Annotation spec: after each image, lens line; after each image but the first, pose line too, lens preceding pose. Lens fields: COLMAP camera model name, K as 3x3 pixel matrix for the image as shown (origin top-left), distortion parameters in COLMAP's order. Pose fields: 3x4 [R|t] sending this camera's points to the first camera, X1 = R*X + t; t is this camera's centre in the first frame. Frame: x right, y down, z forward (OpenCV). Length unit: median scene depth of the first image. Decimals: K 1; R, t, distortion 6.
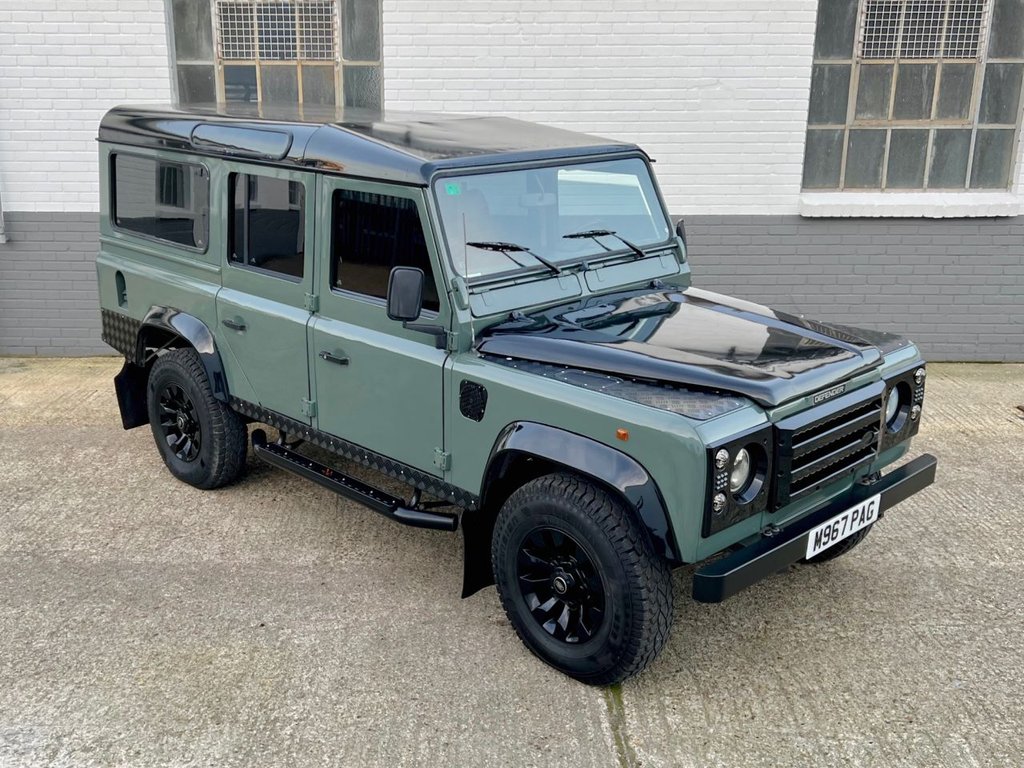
lens RADIAL K [[1031.2, 0, 468.2], [0, 1031.2, 406.9], [0, 0, 1]] dist [0.054883, -0.073798]
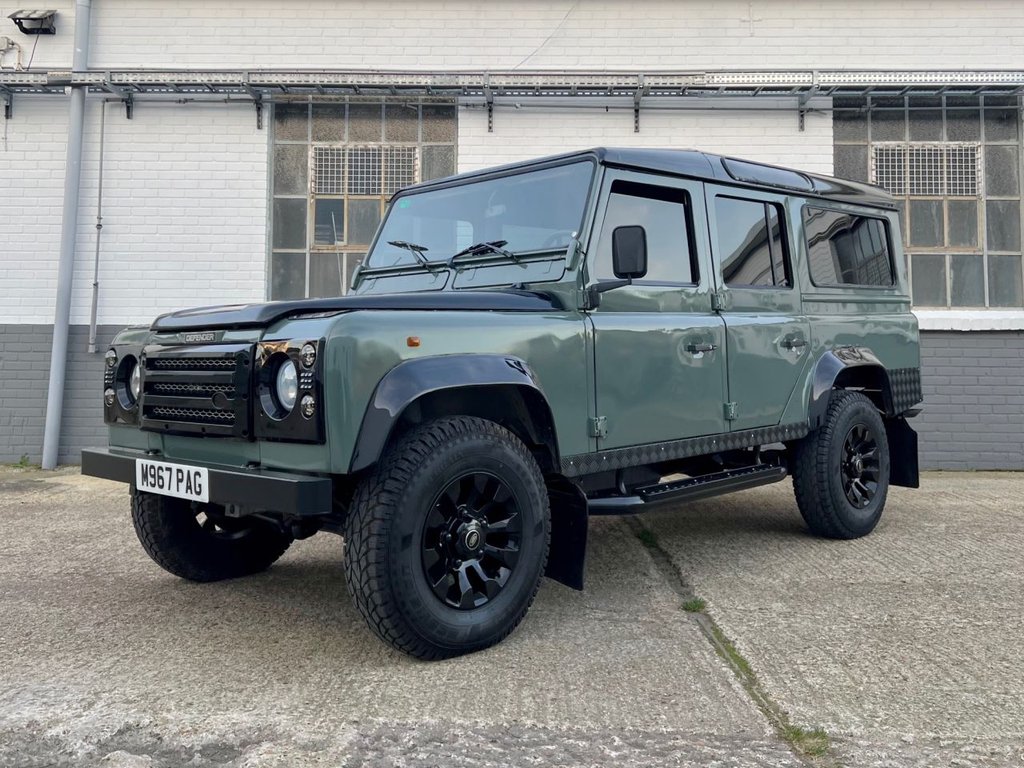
lens RADIAL K [[936.8, 0, 519.1], [0, 936.8, 293.5], [0, 0, 1]] dist [0.088218, -0.148695]
pose [[0.999885, 0.005049, 0.014314, -0.028943], [0.000197, 0.938659, -0.344846, 0.129590], [-0.015177, 0.344809, 0.938550, 0.072396]]
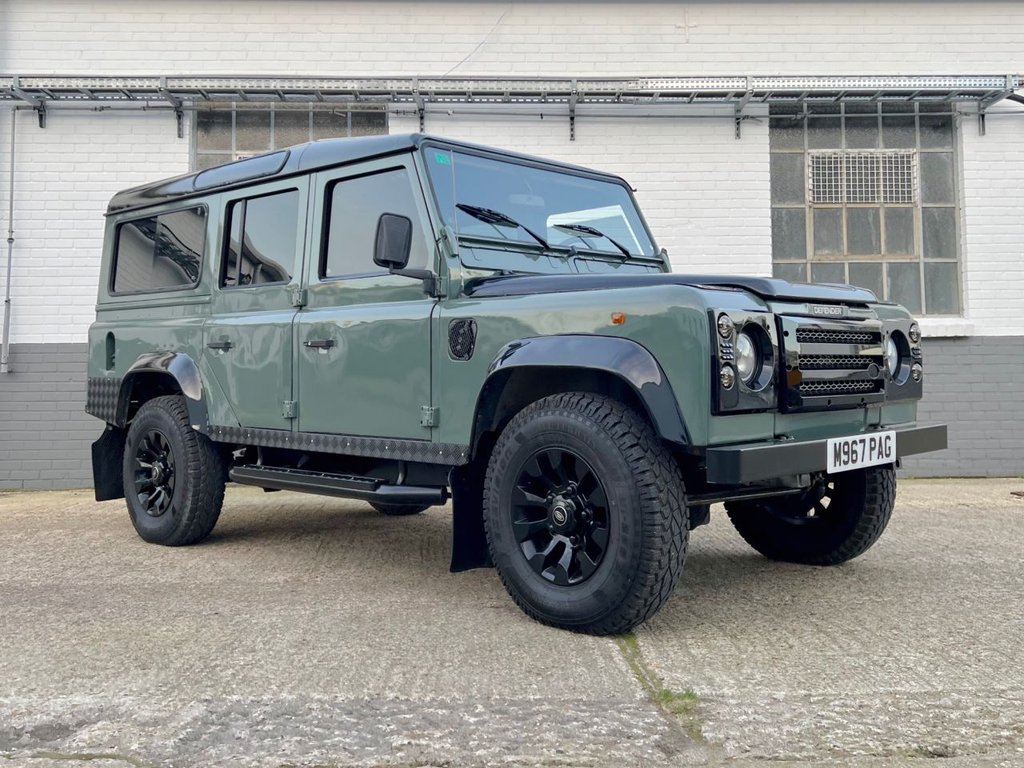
lens RADIAL K [[953.7, 0, 529.7], [0, 953.7, 331.6], [0, 0, 1]] dist [0.060253, -0.082236]
pose [[0.998287, -0.007186, 0.058067, 0.008685], [0.026813, 0.938278, -0.344842, 0.154382], [-0.052005, 0.345808, 0.936863, 0.090492]]
